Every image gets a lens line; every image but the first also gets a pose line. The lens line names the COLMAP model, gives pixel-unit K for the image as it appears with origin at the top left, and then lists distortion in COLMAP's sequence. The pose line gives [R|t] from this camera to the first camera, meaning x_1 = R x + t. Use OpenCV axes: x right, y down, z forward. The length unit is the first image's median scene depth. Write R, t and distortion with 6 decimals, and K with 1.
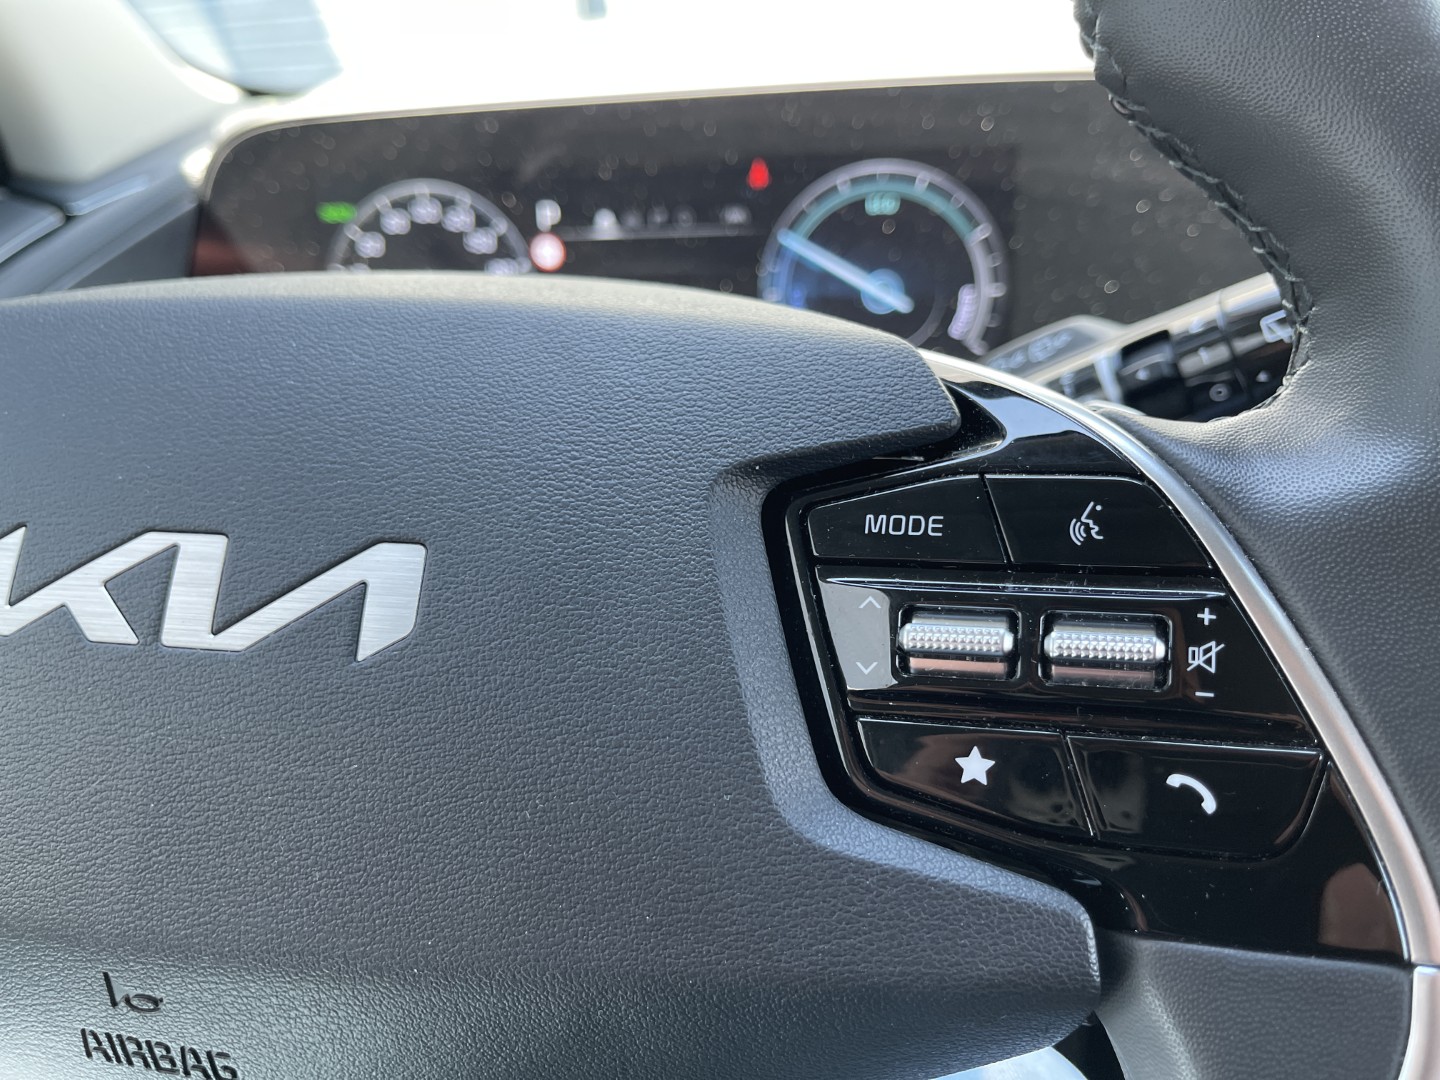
lens RADIAL K [[1178.1, 0, 704.8], [0, 1178.1, 542.7], [0, 0, 1]] dist [-0.025125, 0.000866]
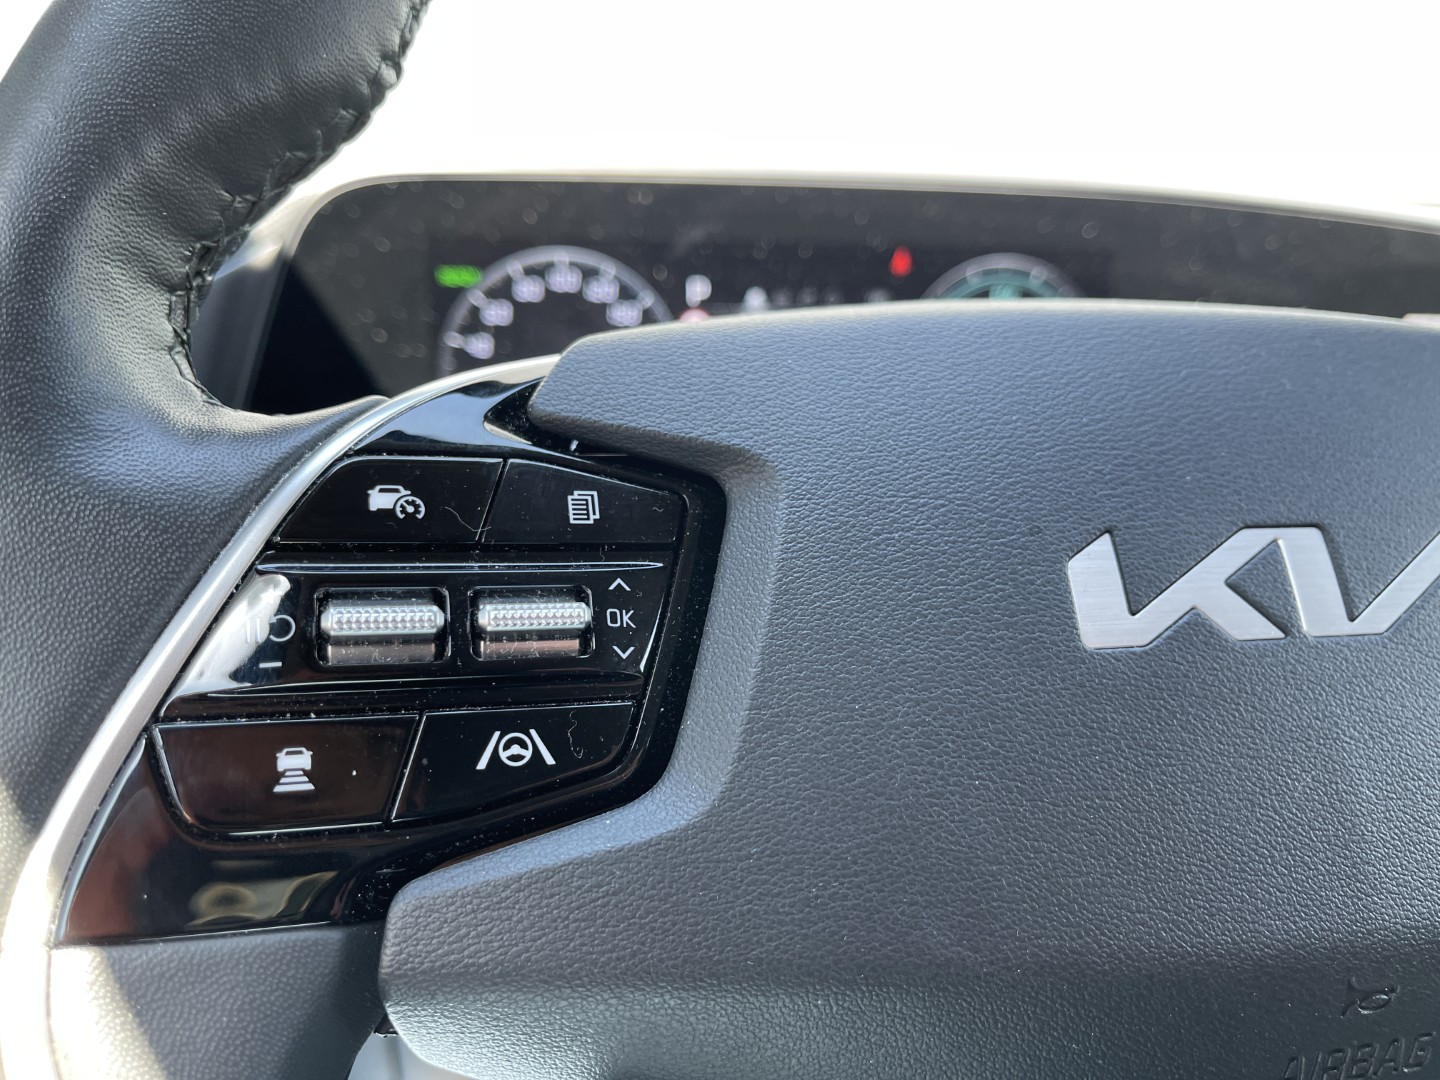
lens RADIAL K [[1178.1, 0, 734.5], [0, 1178.1, 539.1], [0, 0, 1]] dist [-0.025125, 0.000866]
pose [[0.900251, -0.039161, 0.433607, -0.573023], [0.086127, 0.992283, -0.089198, 0.022143], [-0.426768, 0.117646, 0.896676, 0.127130]]
